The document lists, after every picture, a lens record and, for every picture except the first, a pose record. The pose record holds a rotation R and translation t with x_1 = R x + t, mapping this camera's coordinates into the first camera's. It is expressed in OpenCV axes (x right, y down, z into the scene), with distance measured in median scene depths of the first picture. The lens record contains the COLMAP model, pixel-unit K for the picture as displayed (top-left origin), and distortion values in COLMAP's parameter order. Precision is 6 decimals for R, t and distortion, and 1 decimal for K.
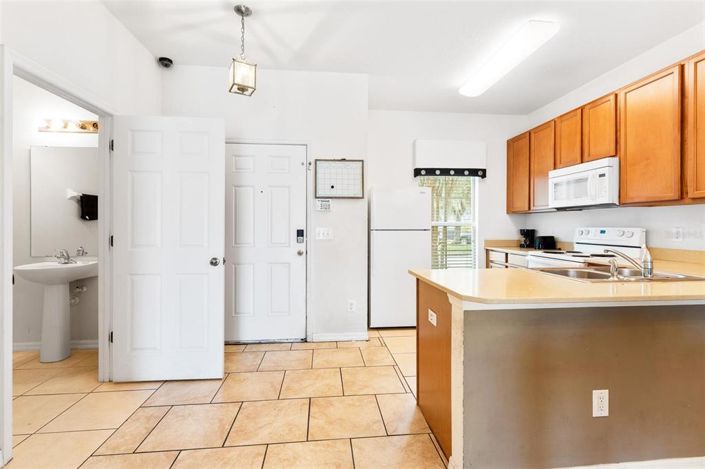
lens RADIAL K [[321.5, 0, 353.2], [0, 321.5, 227.2], [0, 0, 1]] dist [-0.001326, 0.000529]
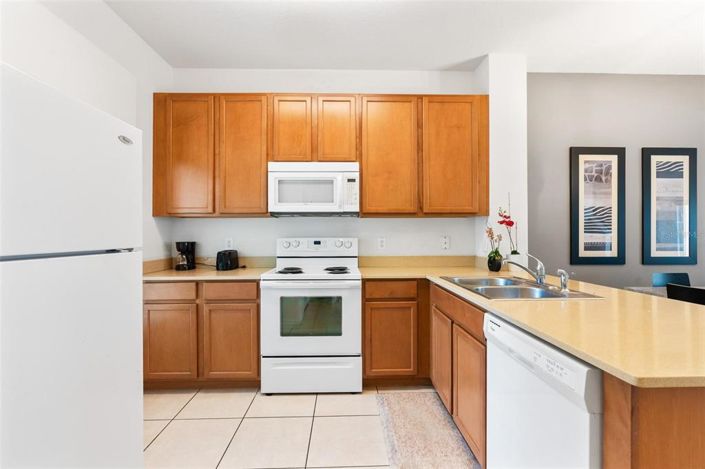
lens RADIAL K [[315.8, 0, 350.9], [0, 315.8, 233.7], [0, 0, 1]] dist [0.000027, 0.000453]
pose [[0.080660, 0.005899, 0.996724, -0.103193], [0.007694, 0.999949, -0.006540, -0.004148], [-0.996712, 0.008196, 0.080611, 0.826072]]
